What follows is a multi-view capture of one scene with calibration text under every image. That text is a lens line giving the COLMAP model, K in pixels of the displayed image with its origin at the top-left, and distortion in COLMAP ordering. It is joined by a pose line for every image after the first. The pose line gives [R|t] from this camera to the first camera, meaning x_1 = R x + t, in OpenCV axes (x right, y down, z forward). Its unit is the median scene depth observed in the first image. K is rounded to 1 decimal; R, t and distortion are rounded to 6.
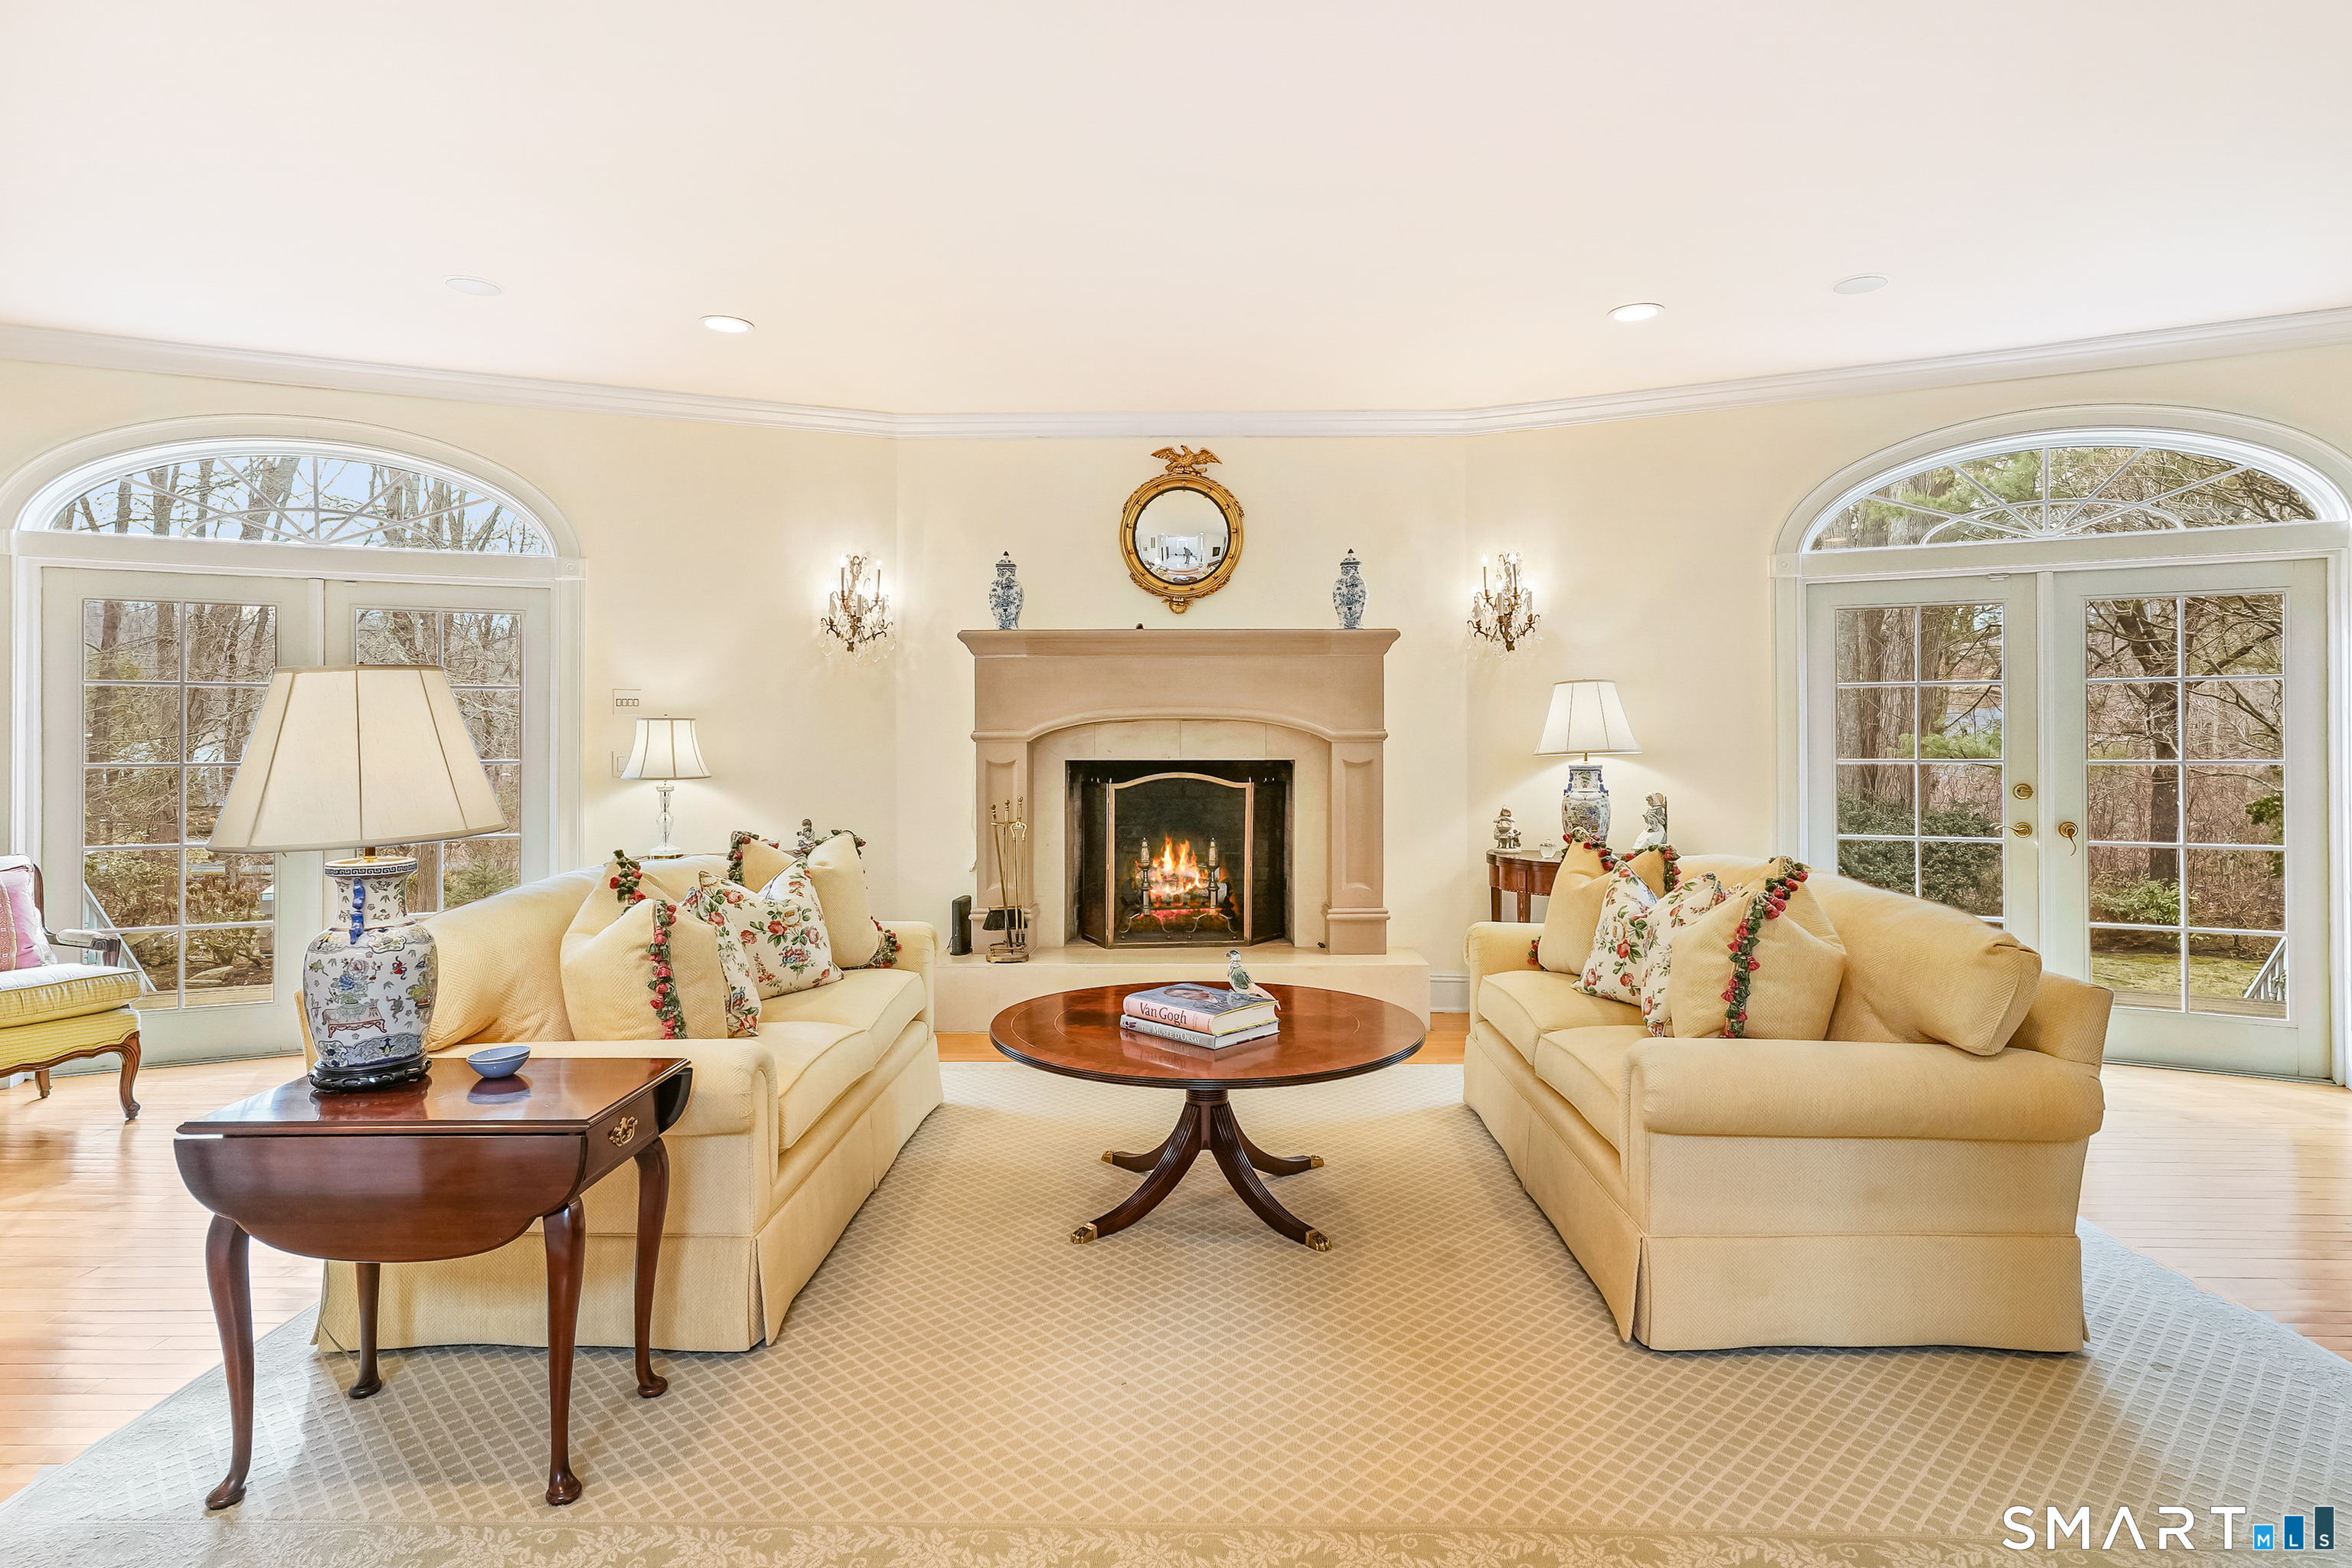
lens RADIAL K [[1215.2, 0, 1175.0], [0, 1215.2, 716.4], [0, 0, 1]] dist [-0.001900, 0.000538]
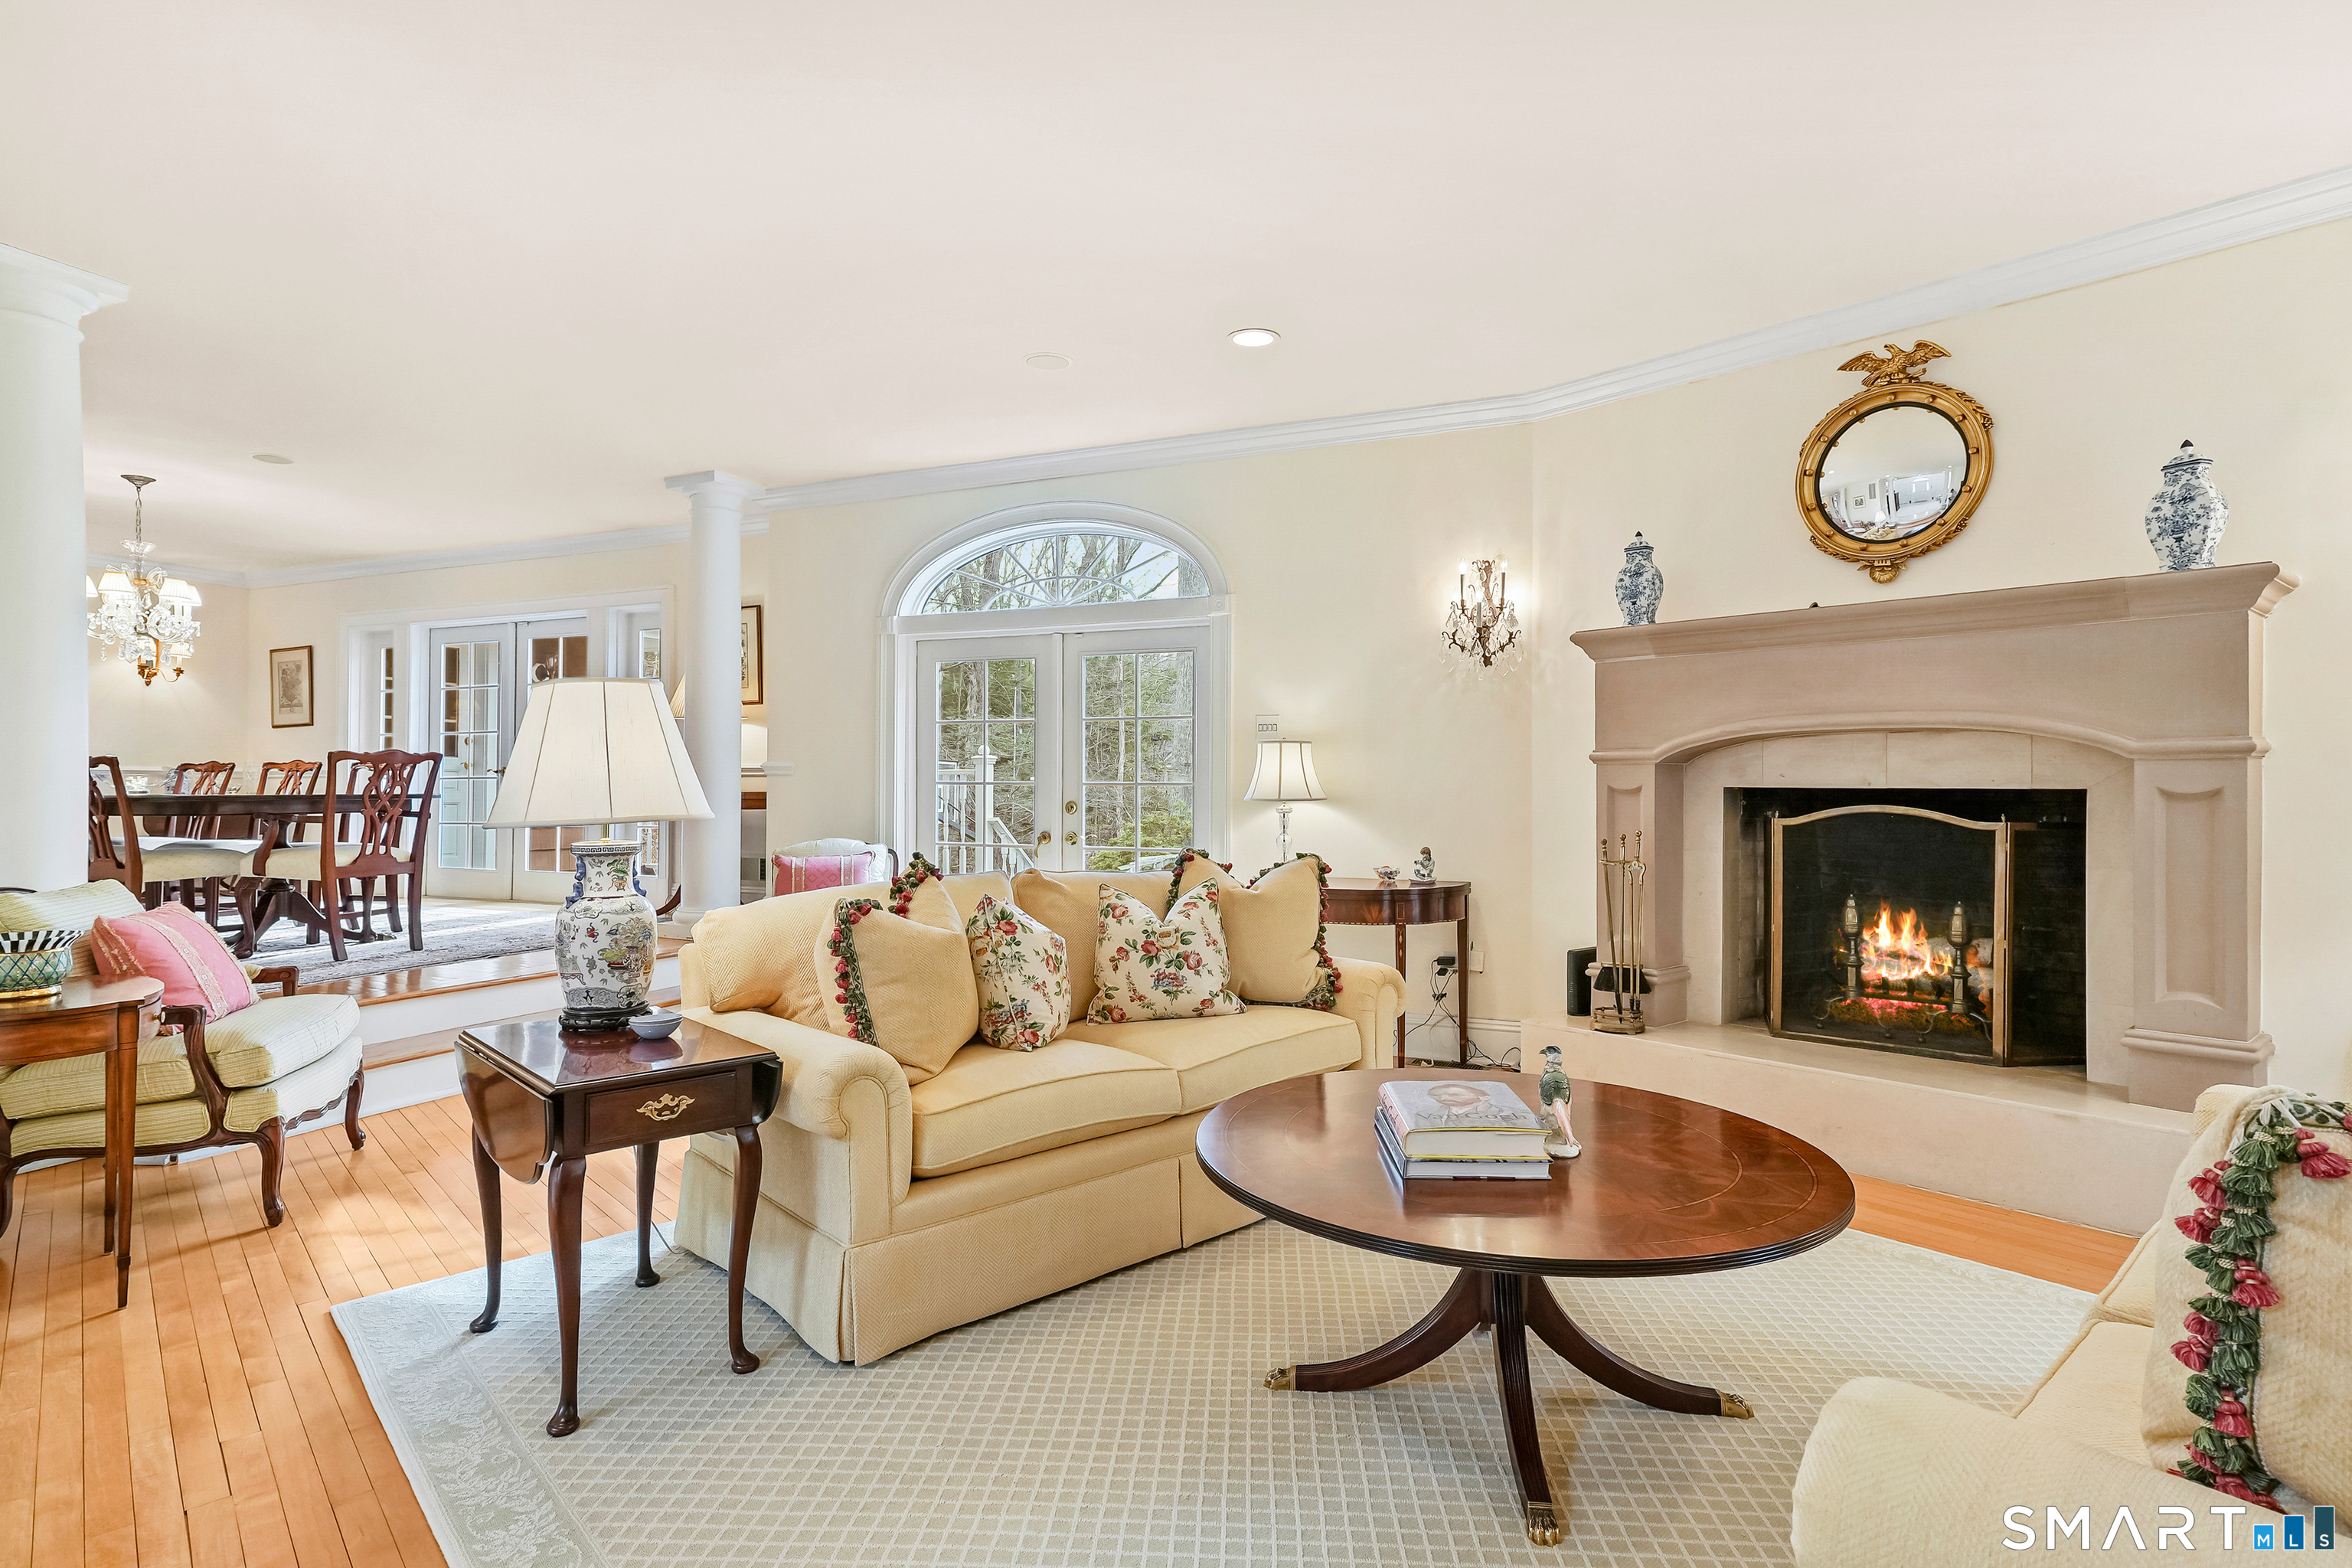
lens RADIAL K [[1185.2, 0, 1175.2], [0, 1185.2, 770.9], [0, 0, 1]] dist [-0.002092, 0.000112]
pose [[0.696844, -0.002674, -0.717218, 0.220293], [0.010203, 0.999929, 0.006185, 0.017960], [0.717151, -0.011628, 0.696821, 0.225745]]
